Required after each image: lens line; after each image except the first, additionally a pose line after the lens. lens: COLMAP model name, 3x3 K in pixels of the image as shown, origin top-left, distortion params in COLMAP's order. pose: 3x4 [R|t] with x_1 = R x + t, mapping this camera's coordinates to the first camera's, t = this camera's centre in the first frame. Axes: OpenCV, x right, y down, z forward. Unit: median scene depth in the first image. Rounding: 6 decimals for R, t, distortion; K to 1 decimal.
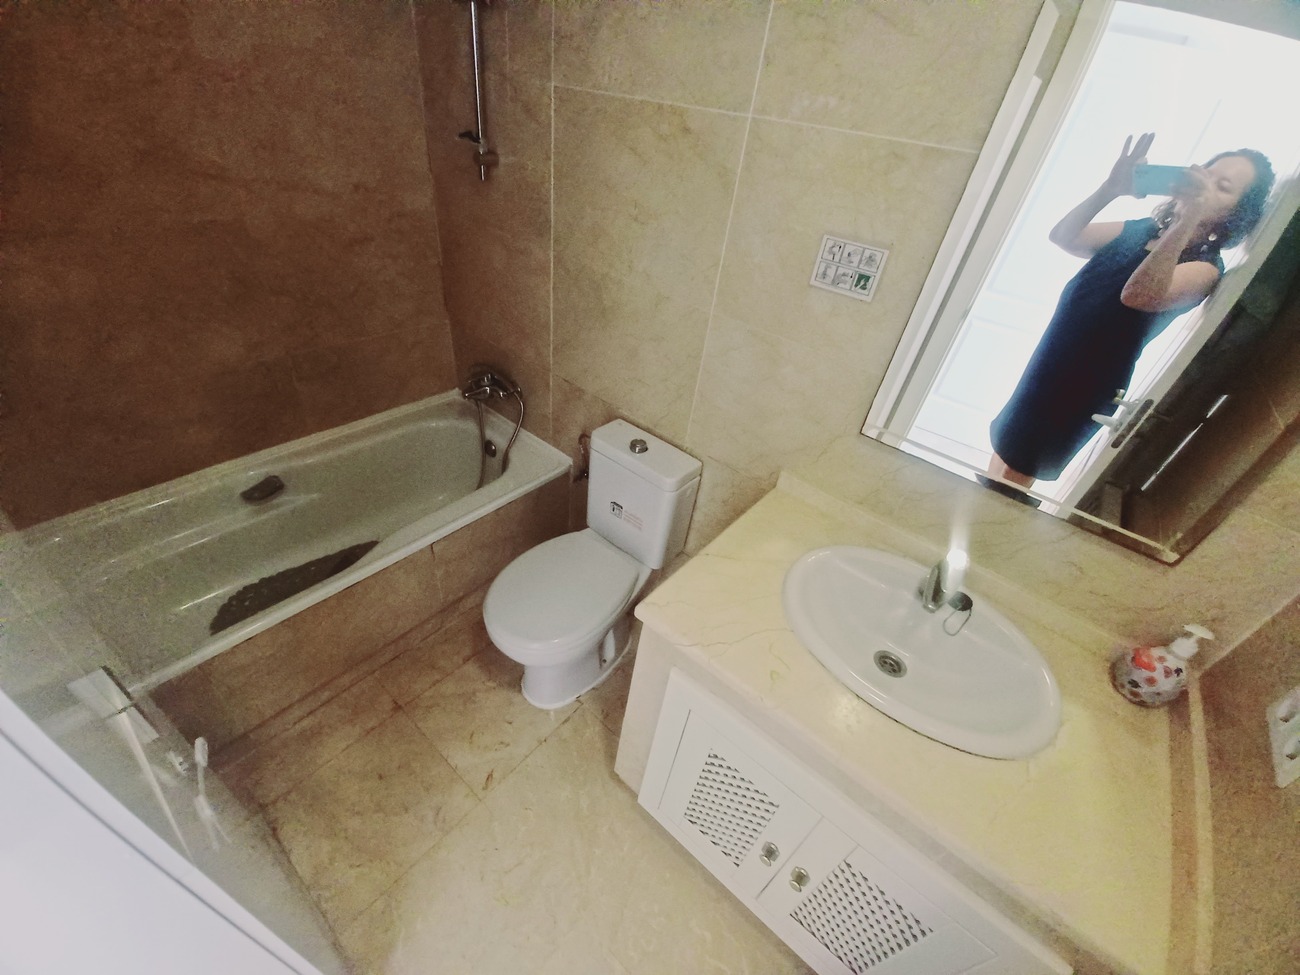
lens RADIAL K [[513.7, 0, 649.6], [0, 513.7, 501.5], [0, 0, 1]] dist [-0.002916, -0.000562]
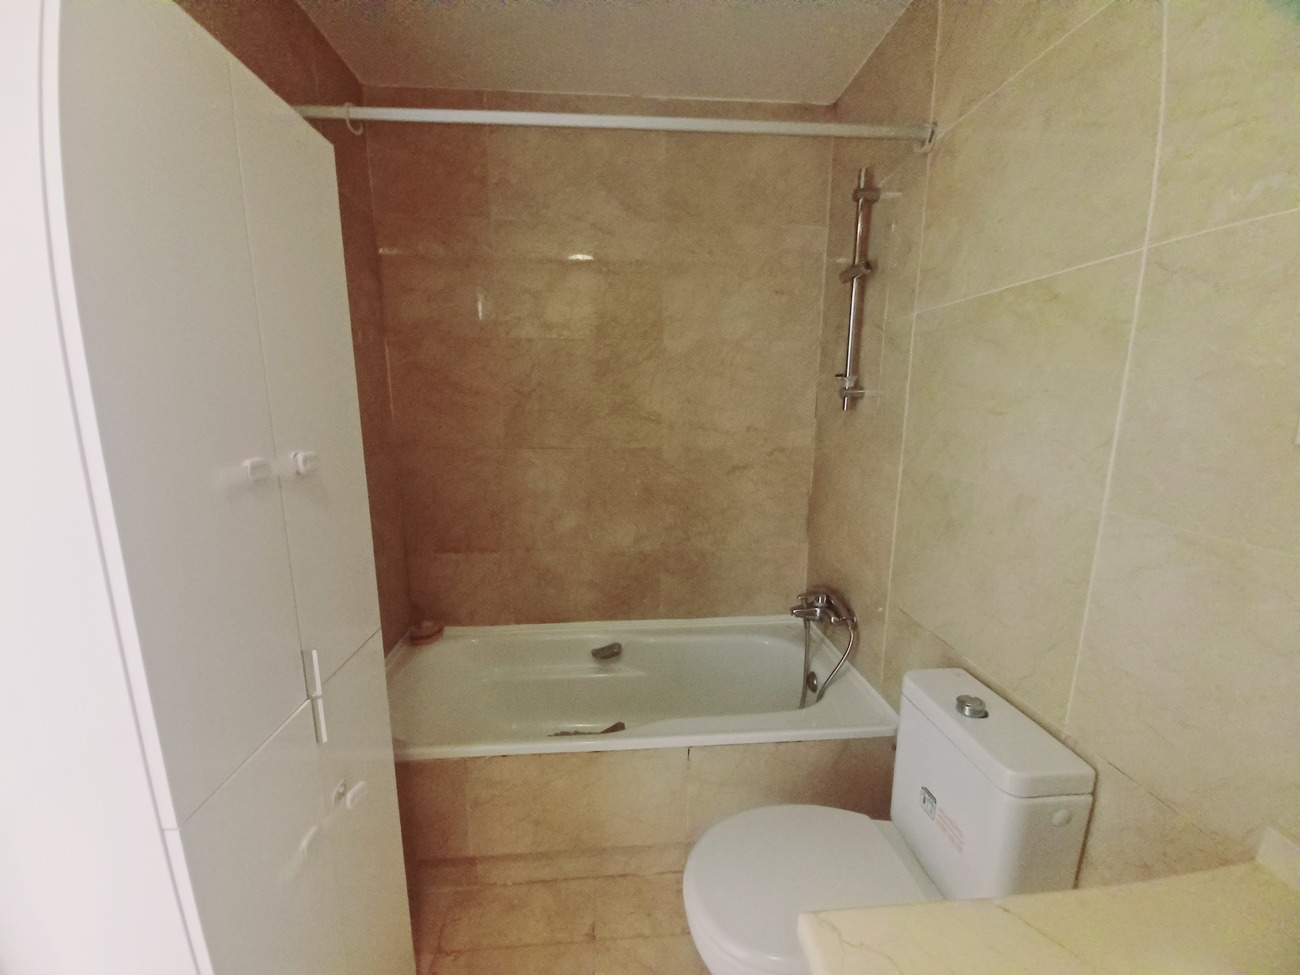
lens RADIAL K [[513.7, 0, 649.6], [0, 513.7, 501.5], [0, 0, 1]] dist [-0.002916, -0.000562]
pose [[0.686103, 0.016840, -0.727310, 0.158722], [-0.382479, 0.858766, -0.340925, 0.045477], [0.618848, 0.512090, 0.595643, 0.207420]]
